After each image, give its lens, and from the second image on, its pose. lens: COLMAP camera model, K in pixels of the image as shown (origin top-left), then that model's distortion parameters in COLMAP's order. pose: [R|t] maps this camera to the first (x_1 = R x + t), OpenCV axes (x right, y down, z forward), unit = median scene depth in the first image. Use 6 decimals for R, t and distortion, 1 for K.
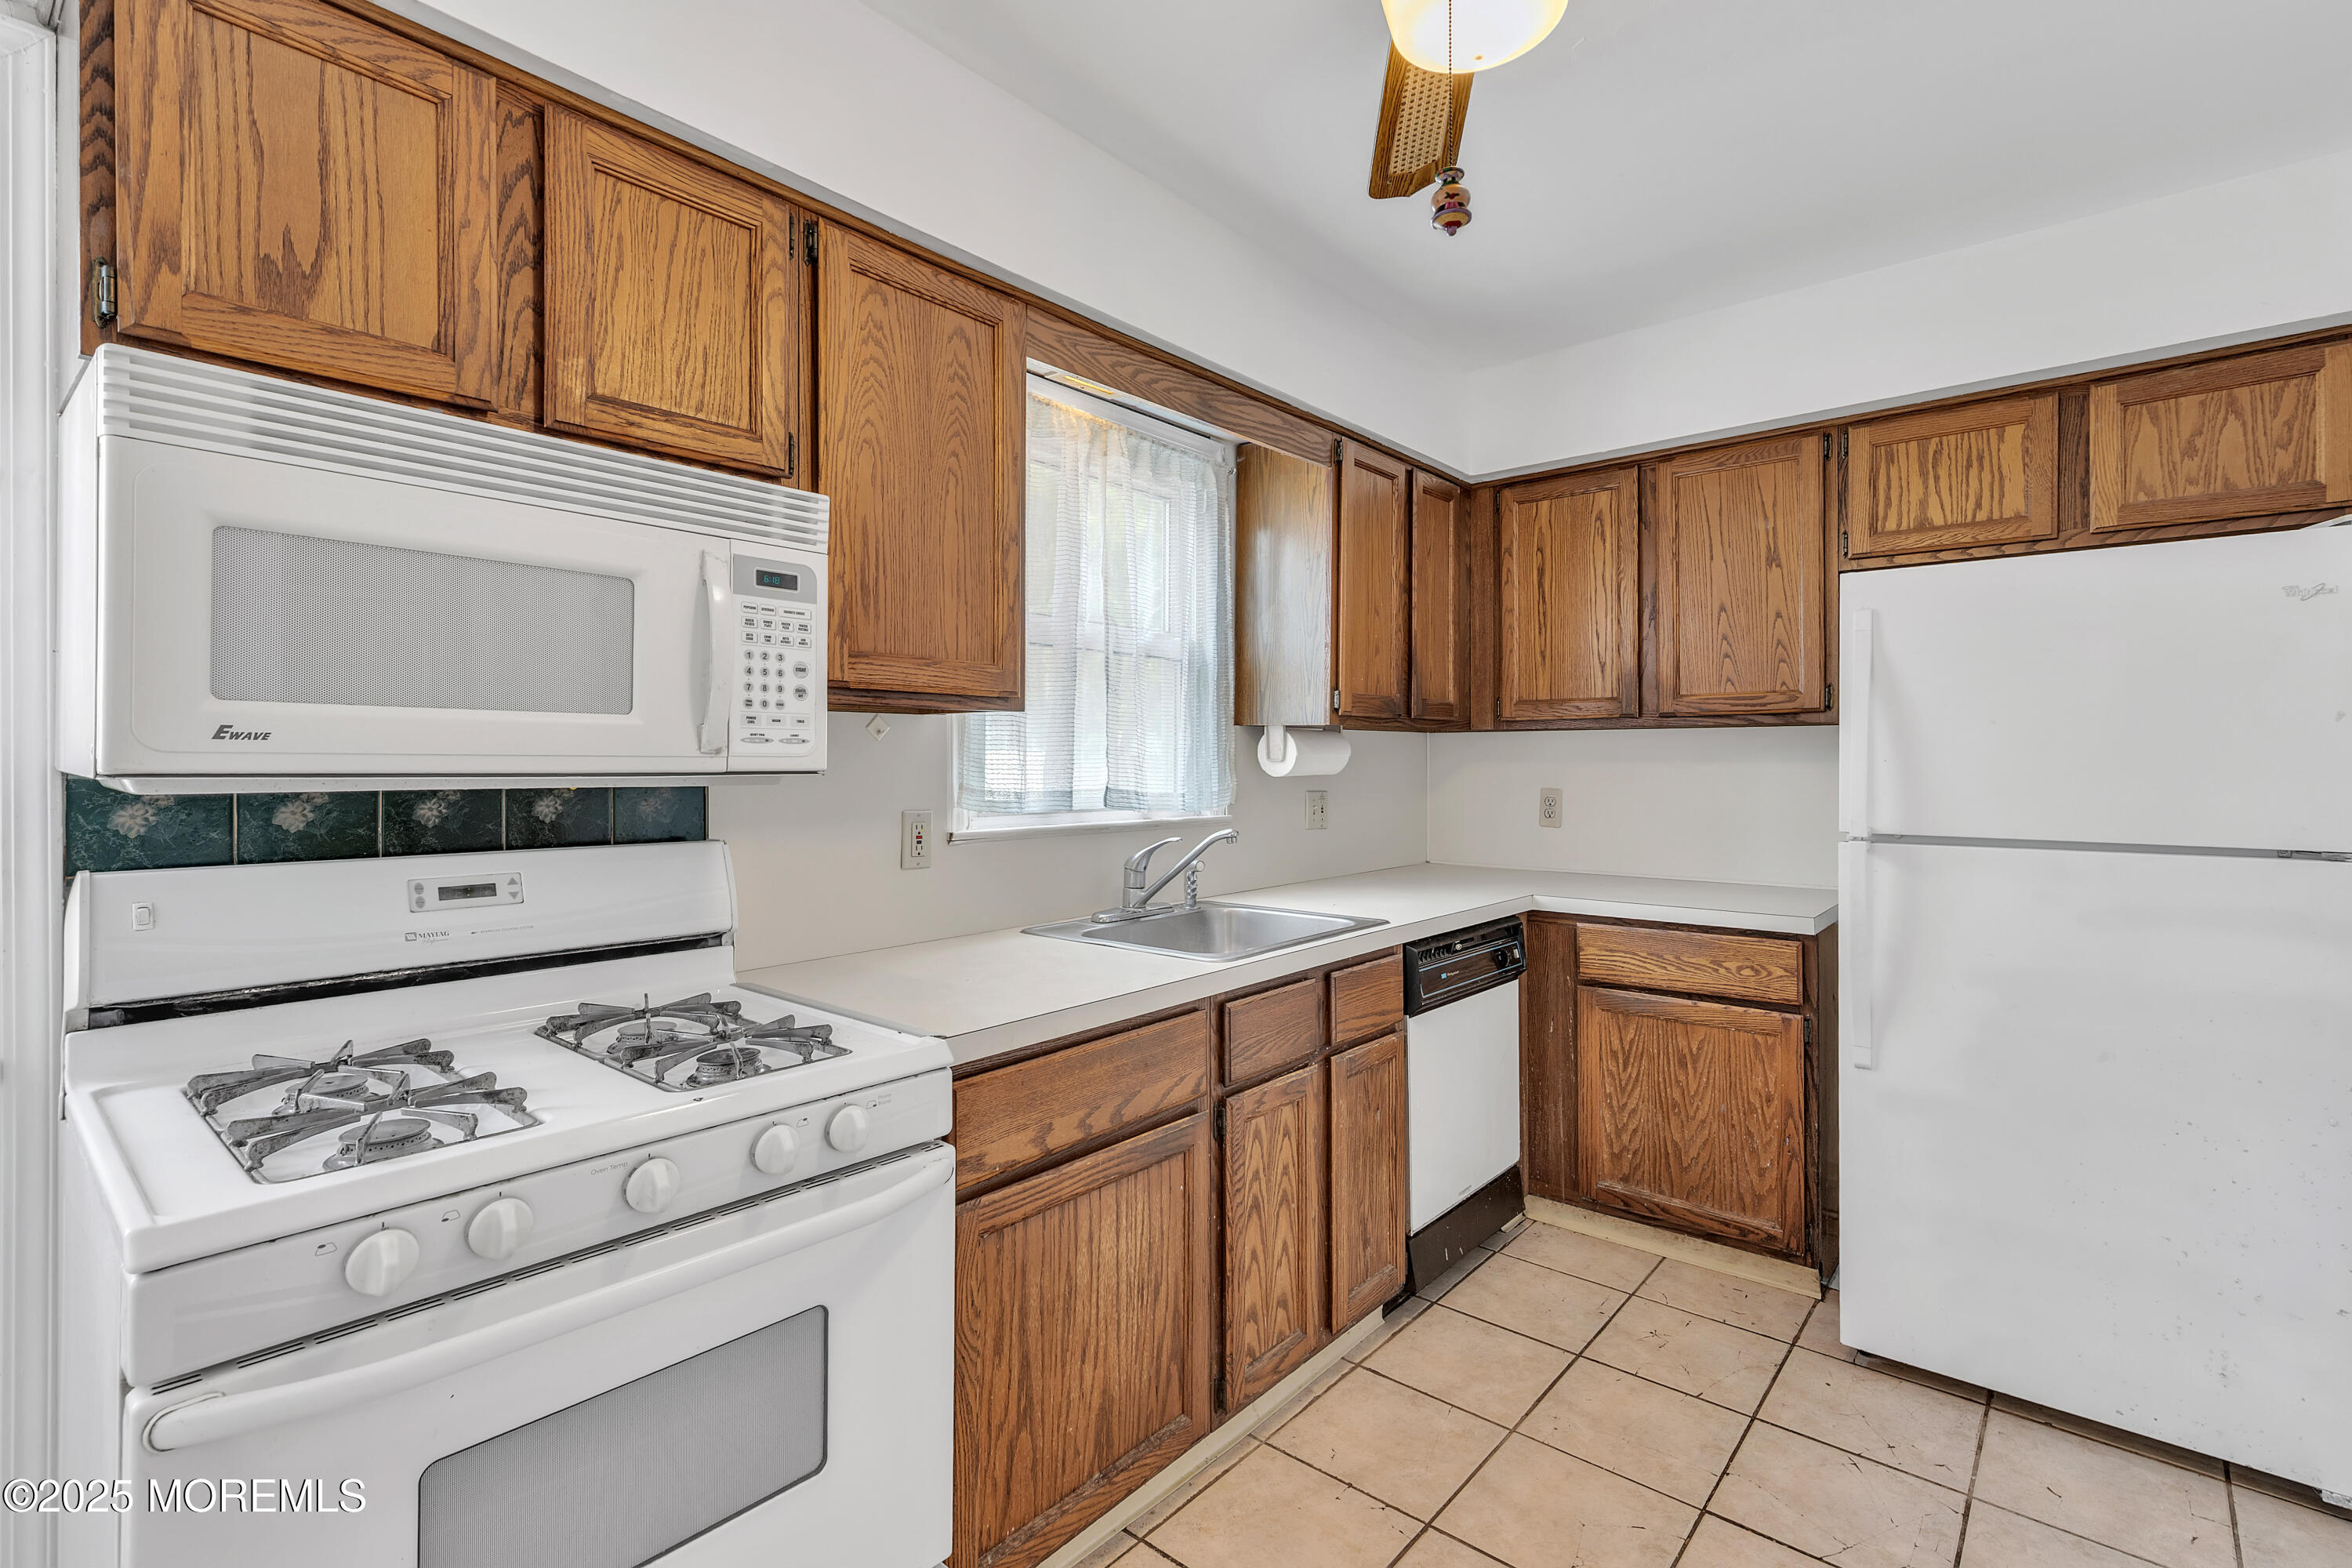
lens RADIAL K [[1081.3, 0, 1171.6], [0, 1081.3, 758.9], [0, 0, 1]] dist [0.004491, -0.001096]
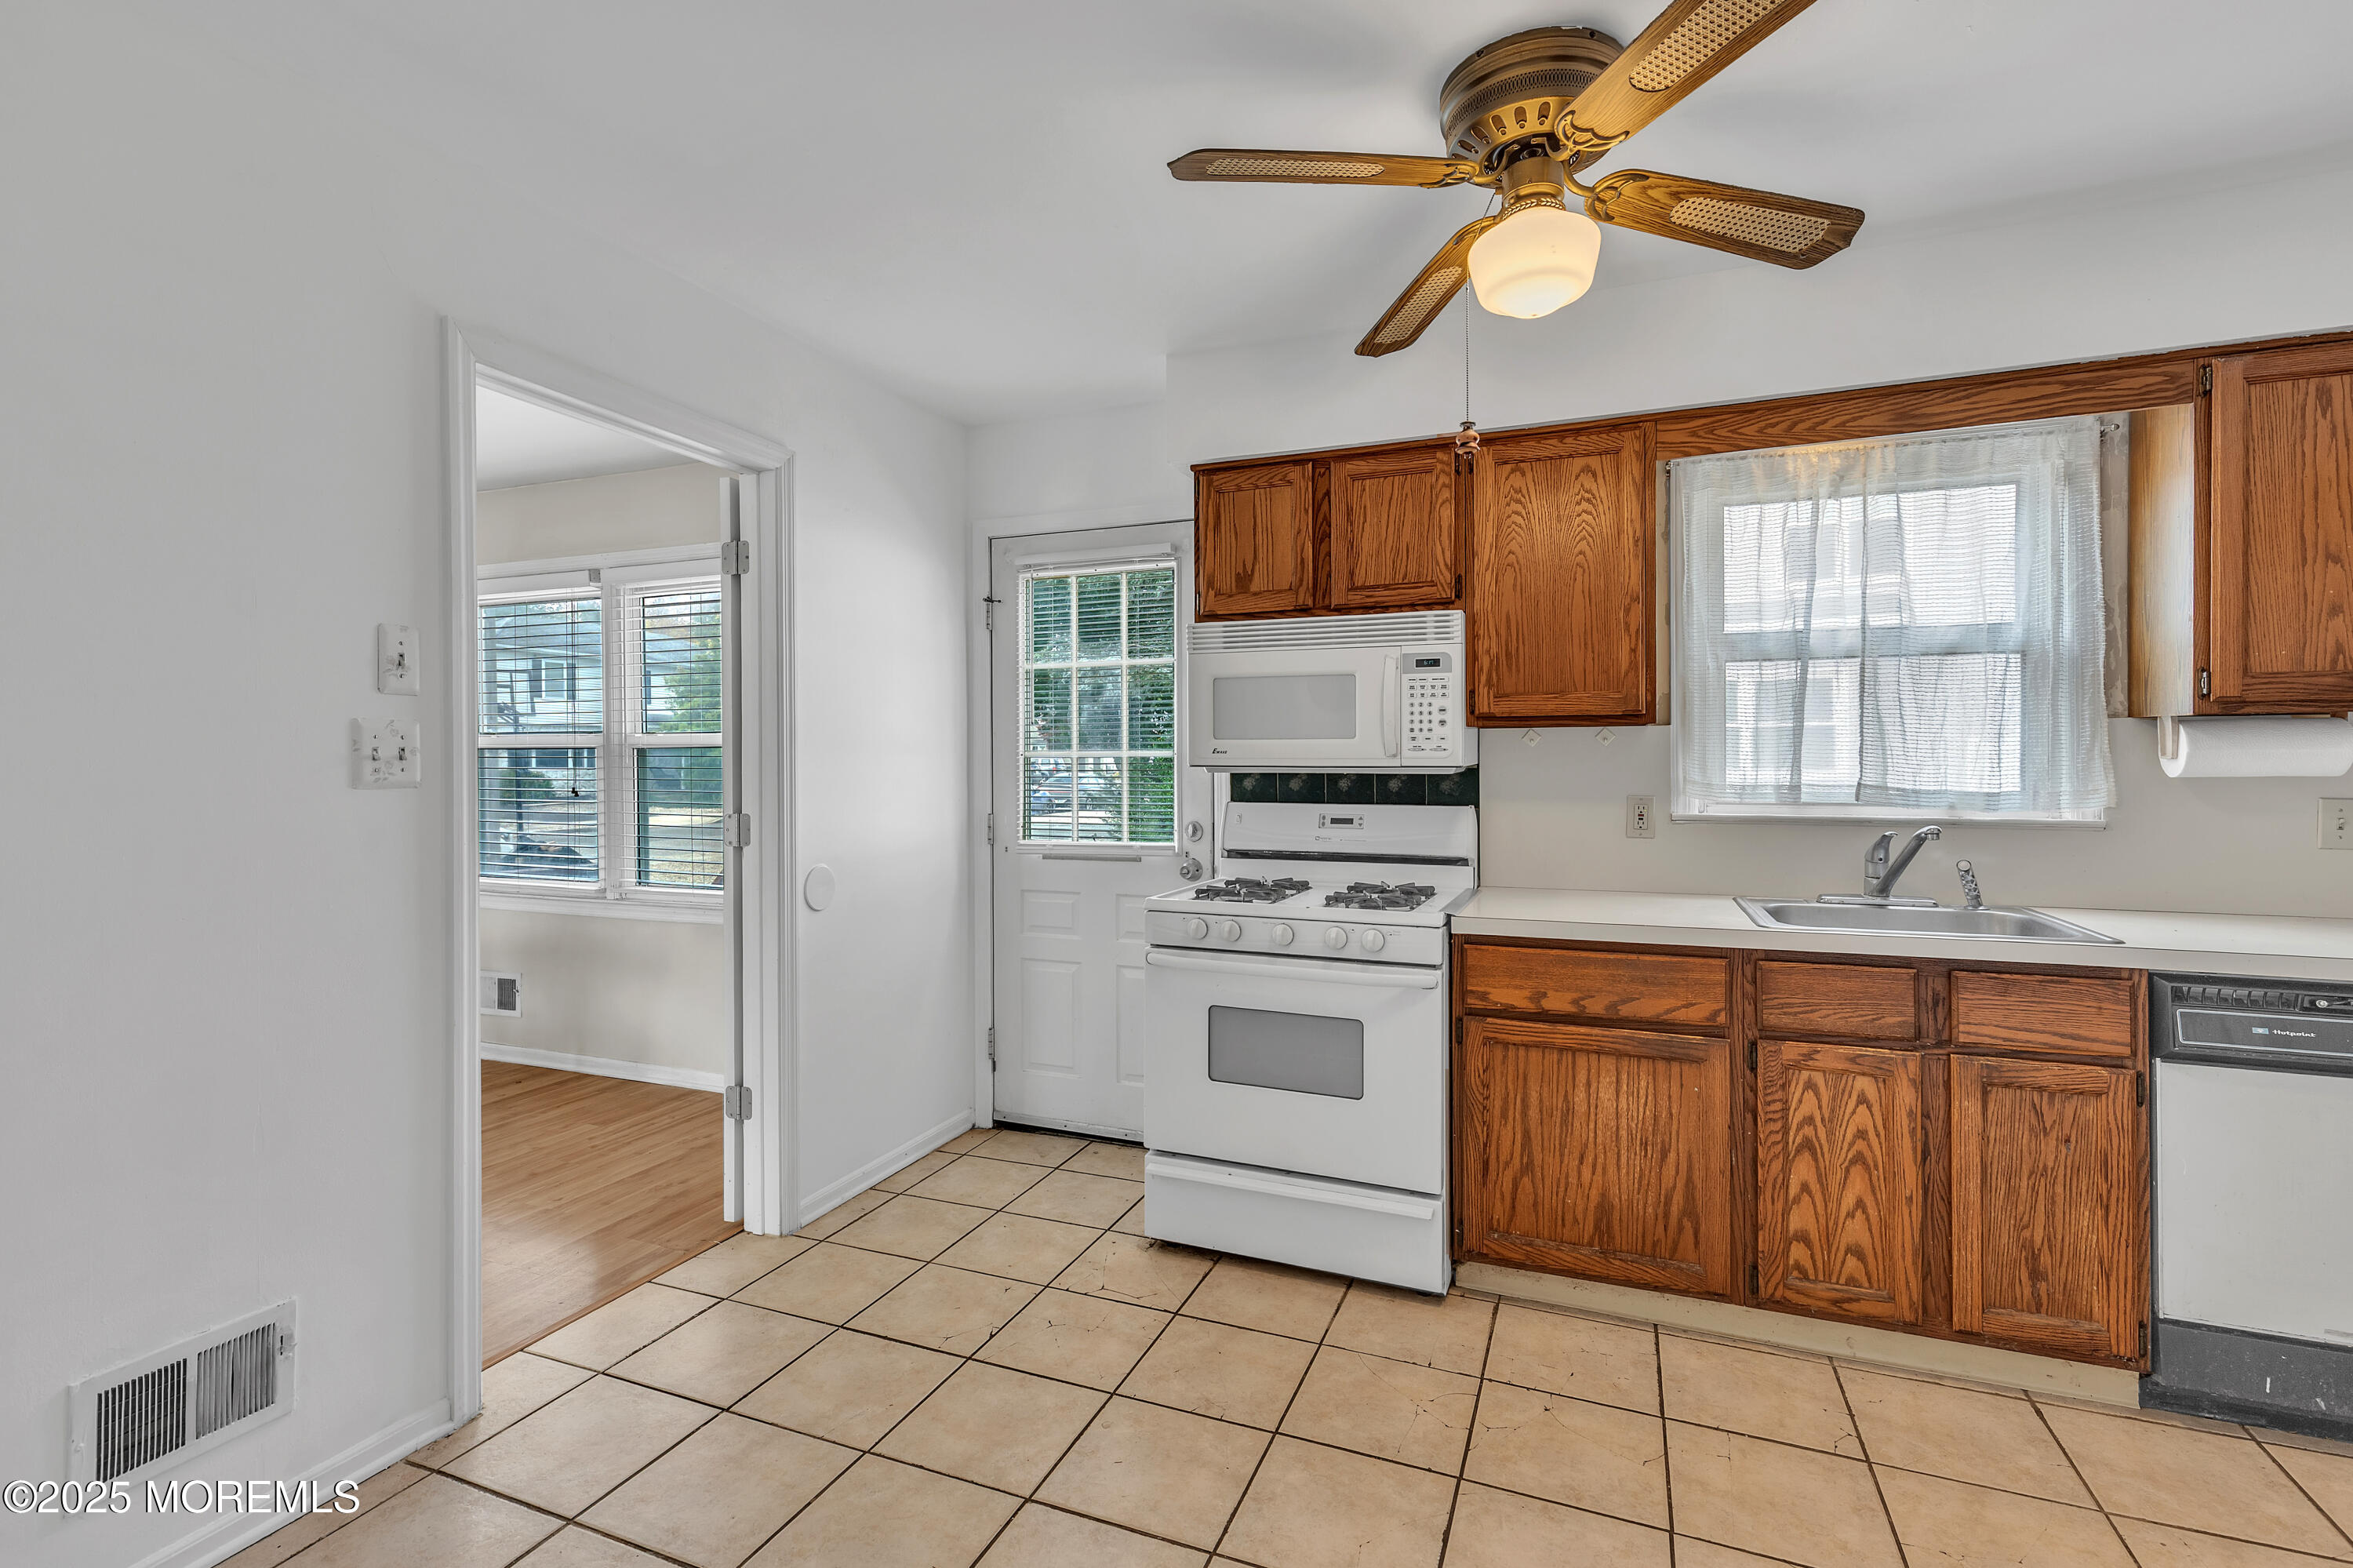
lens RADIAL K [[1081.8, 0, 1170.6], [0, 1081.8, 764.2], [0, 0, 1]] dist [0.004491, -0.001096]
pose [[0.316533, 0.003862, -0.948574, 1.134608], [0.005536, 0.999967, 0.005918, -0.004824], [0.948565, -0.007125, 0.316501, -0.005192]]
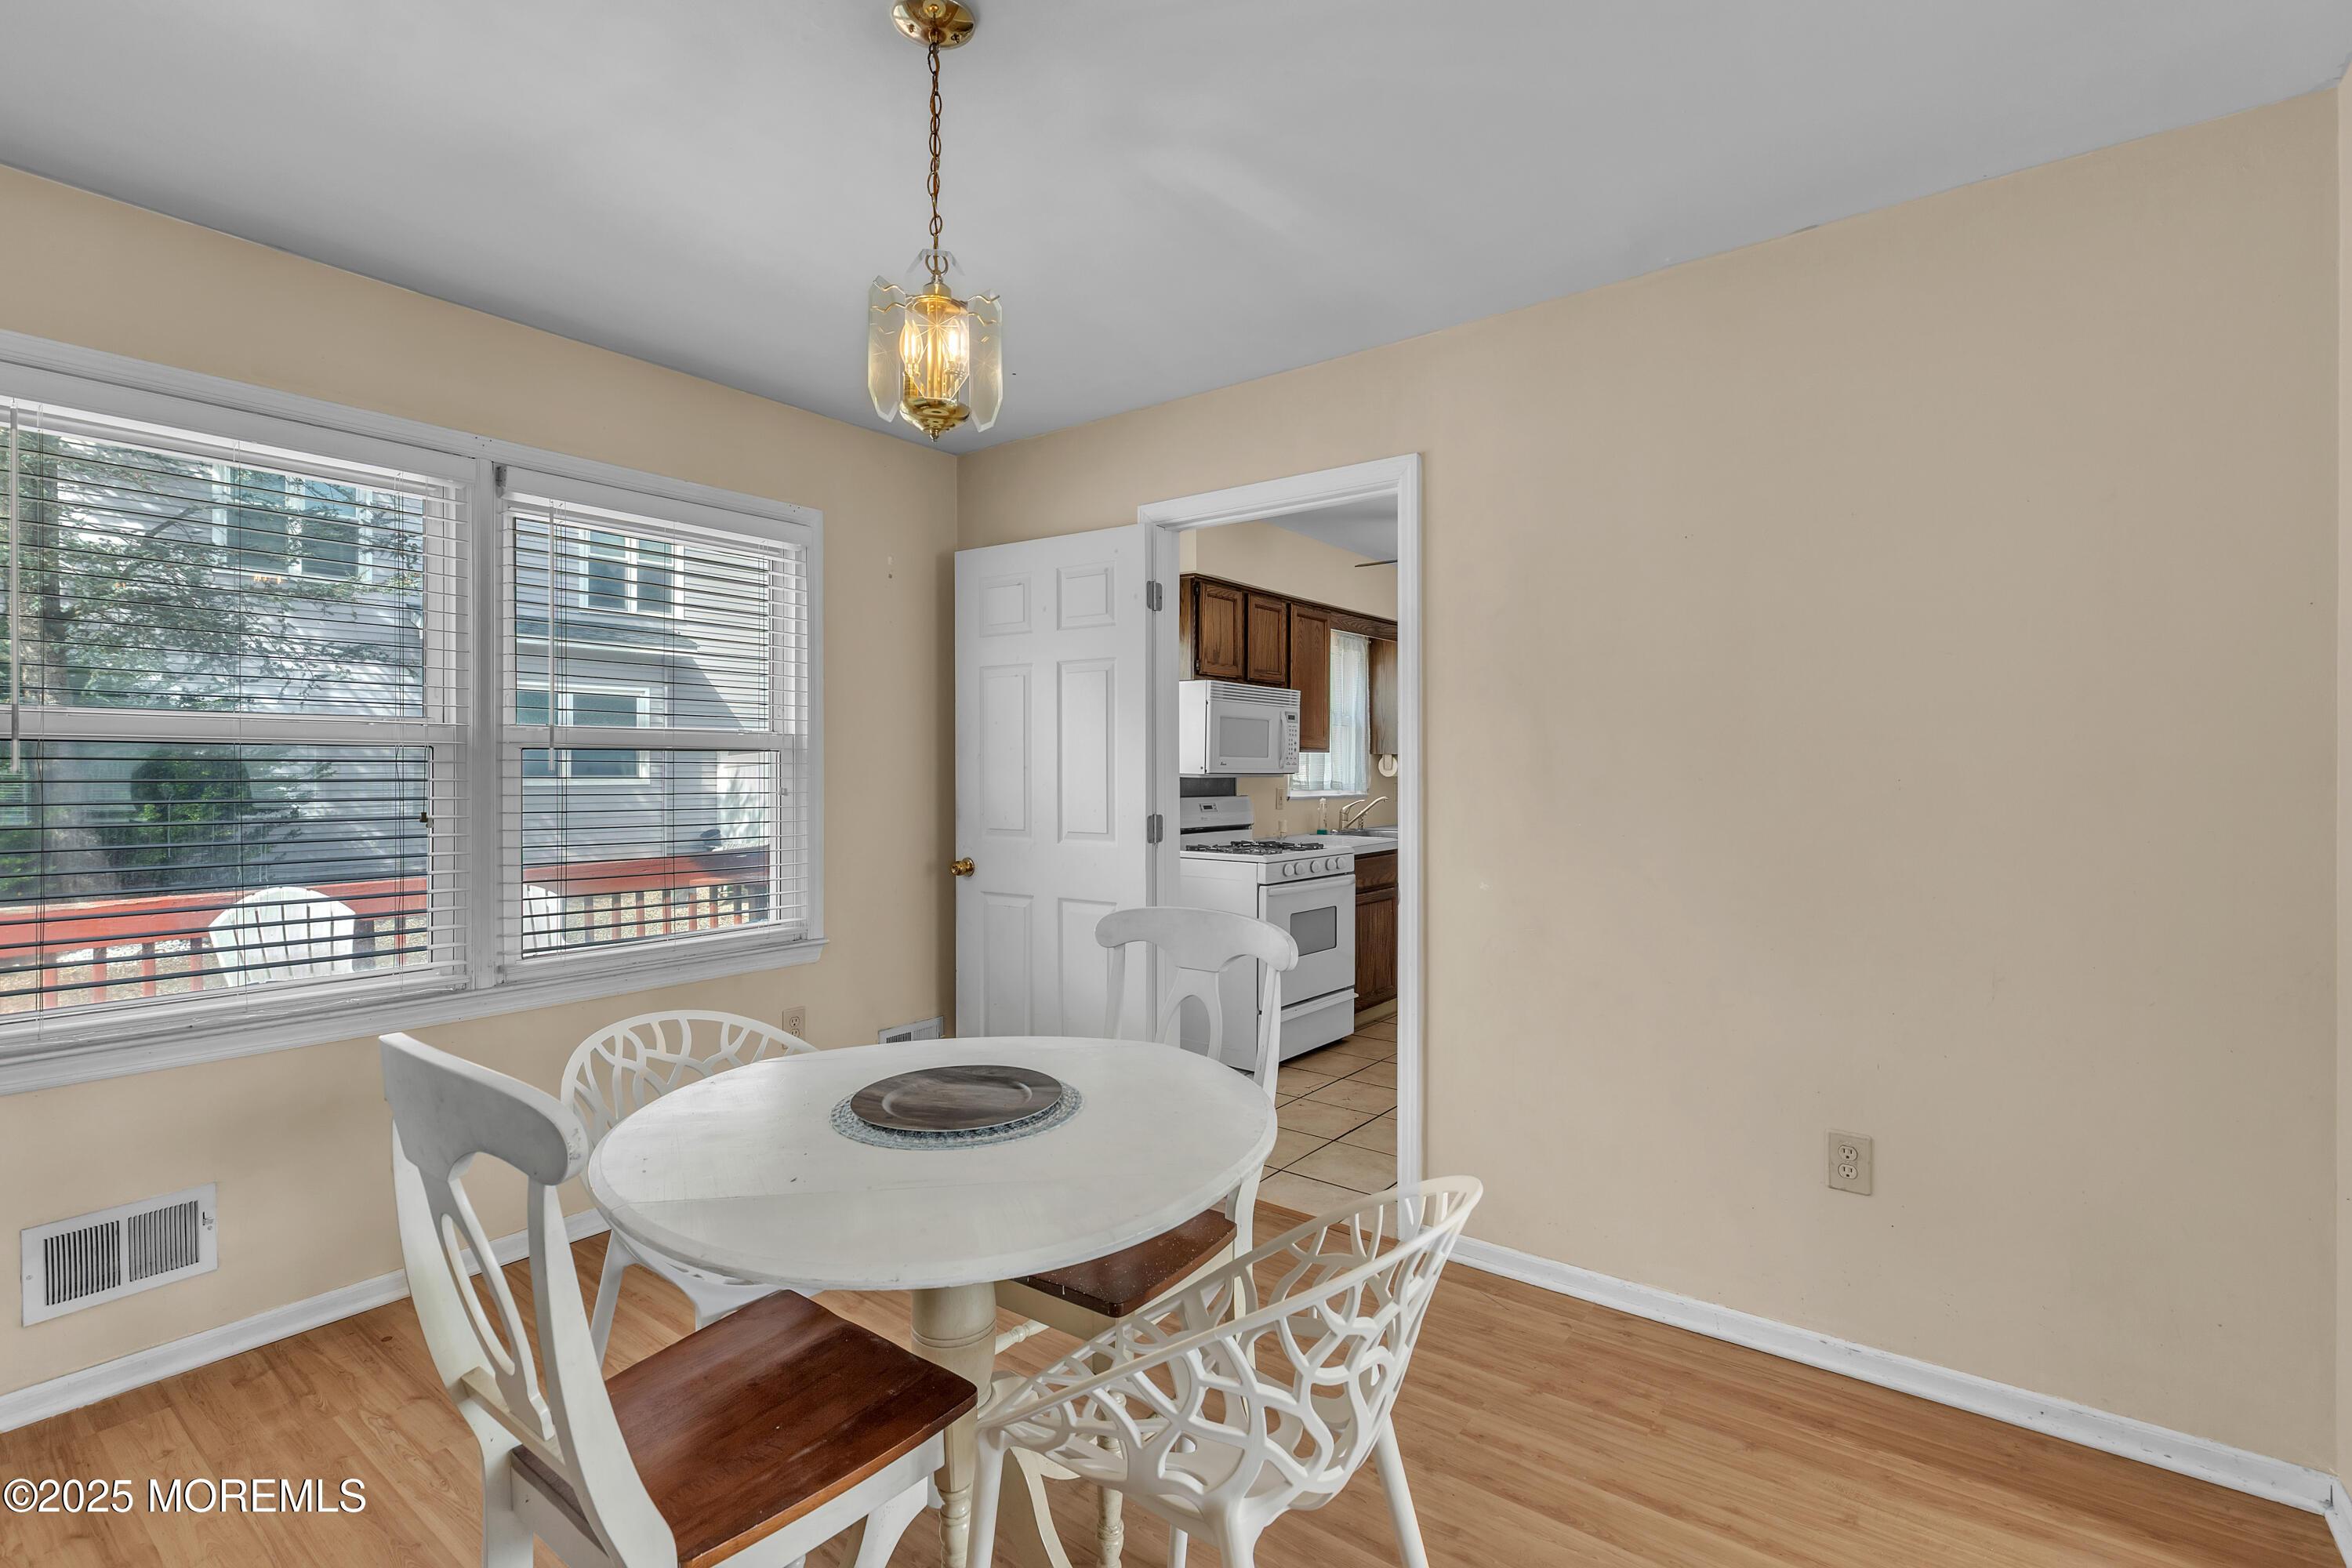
lens RADIAL K [[1081.3, 0, 1164.2], [0, 1081.3, 771.5], [0, 0, 1]] dist [0.004491, -0.001096]
pose [[0.998780, 0.005043, 0.049120, -0.847223], [-0.005501, 0.999943, 0.009194, -0.021816], [-0.049071, -0.009453, 0.998751, -2.175267]]
